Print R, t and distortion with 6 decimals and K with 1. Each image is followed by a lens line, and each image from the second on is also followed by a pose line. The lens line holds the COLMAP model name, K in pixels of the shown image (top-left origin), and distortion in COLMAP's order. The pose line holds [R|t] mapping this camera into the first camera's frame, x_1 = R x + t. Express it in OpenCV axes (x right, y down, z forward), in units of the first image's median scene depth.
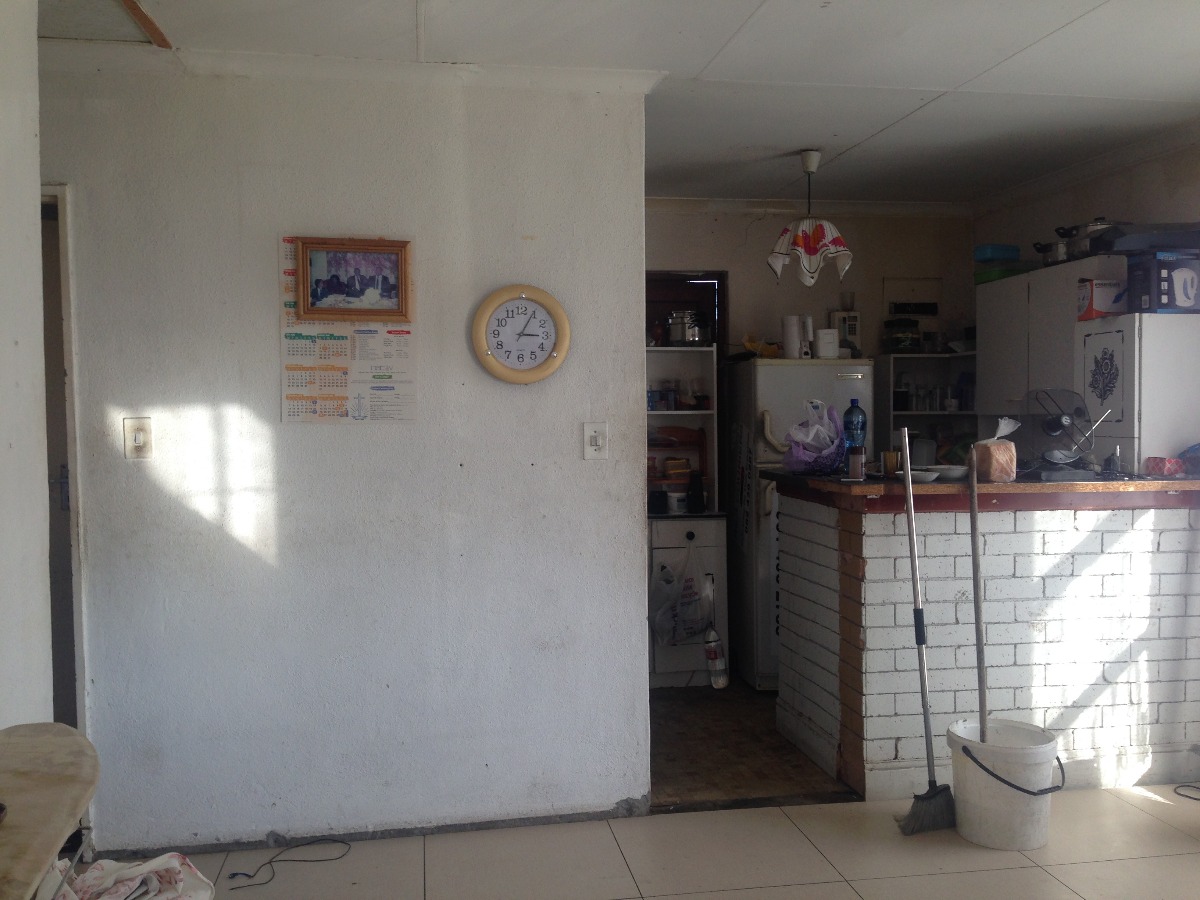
lens RADIAL K [[1099.5, 0, 600.0], [0, 1099.5, 450.0], [0, 0, 1]] dist [0.111677, -0.159126]
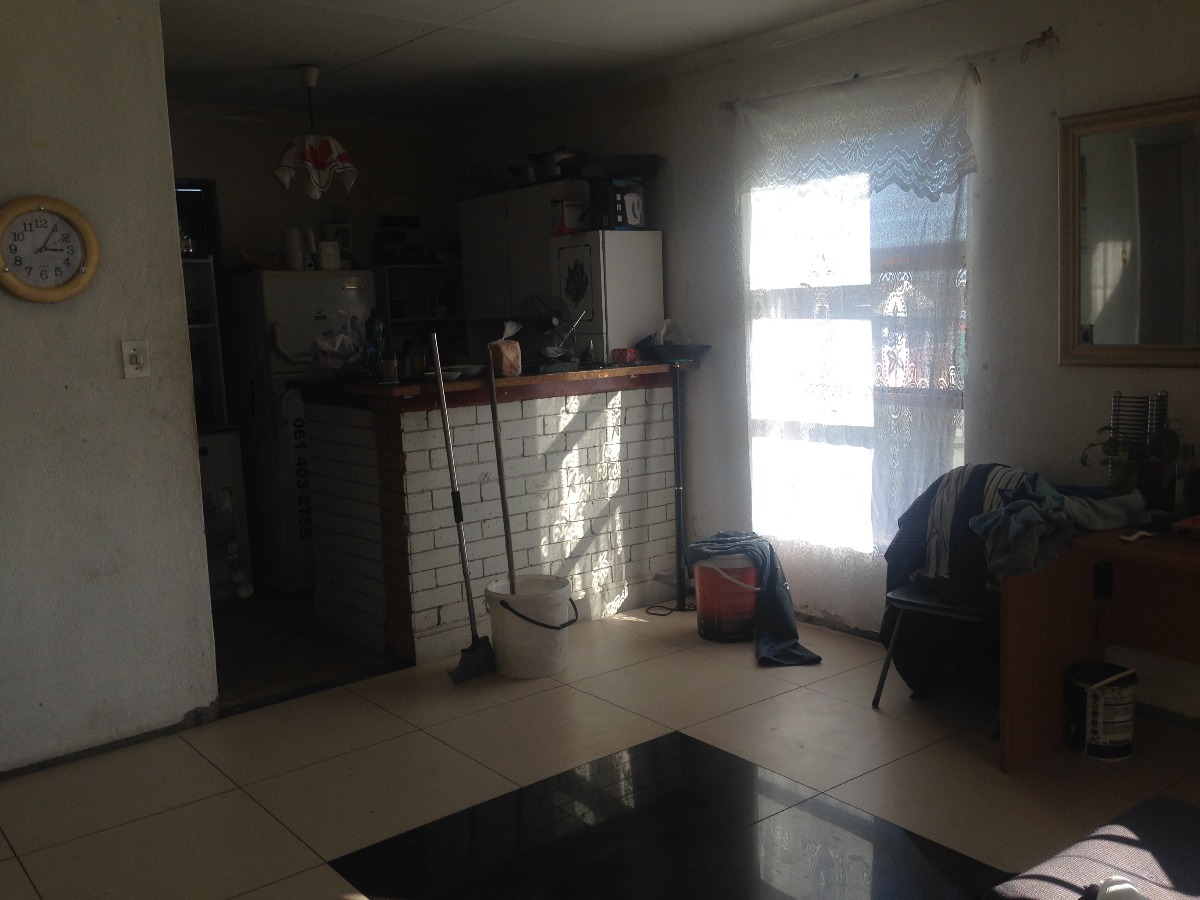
lens RADIAL K [[1099.5, 0, 600.0], [0, 1099.5, 450.0], [0, 0, 1]] dist [0.111677, -0.159126]
pose [[0.878299, -0.094101, 0.468759, -0.102479], [0.055621, 0.993893, 0.095305, 0.000328], [-0.474865, -0.057633, 0.878169, -0.062661]]
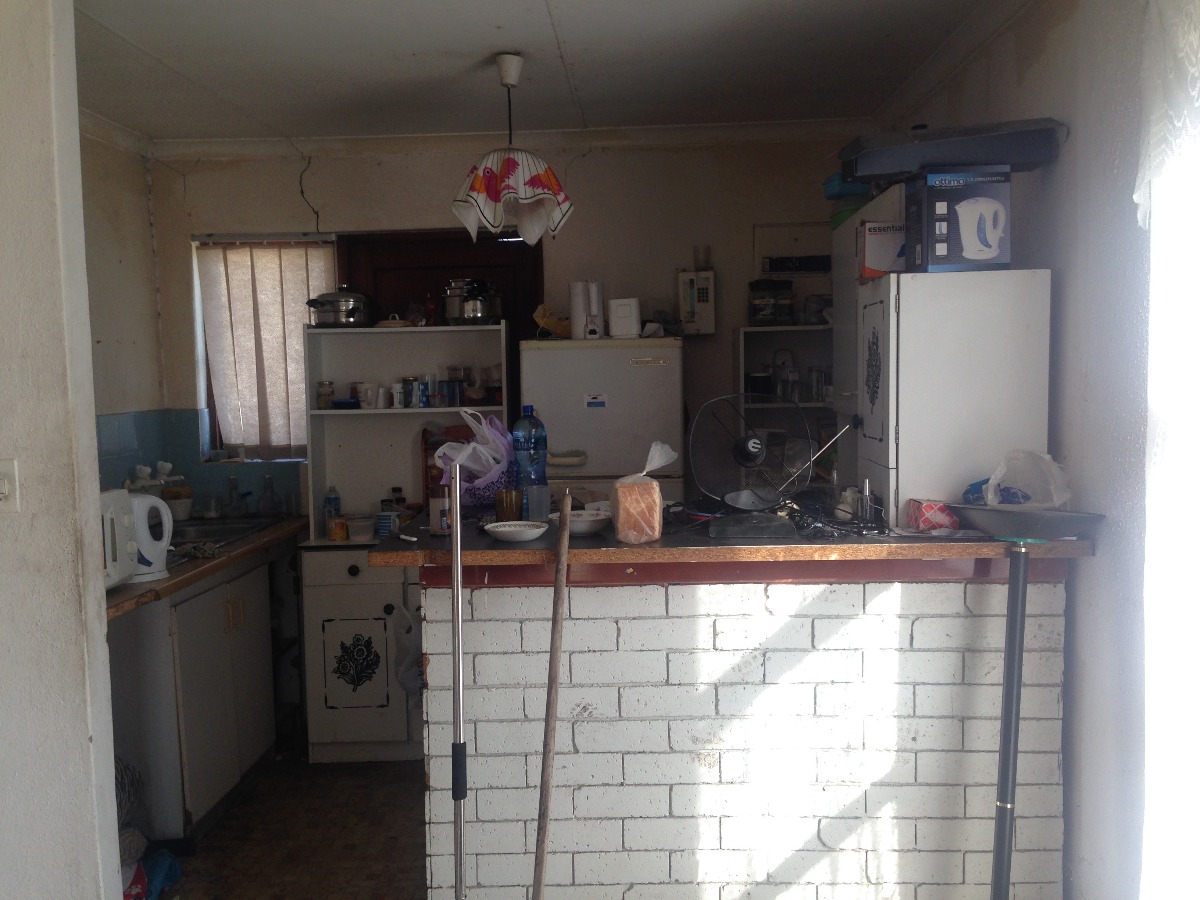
lens RADIAL K [[1099.5, 0, 600.0], [0, 1099.5, 450.0], [0, 0, 1]] dist [0.111677, -0.159126]
pose [[0.977476, -0.001379, -0.211041, 0.465042], [0.010382, 0.999082, 0.041557, -0.051383], [0.210790, -0.042812, 0.976593, 0.353559]]
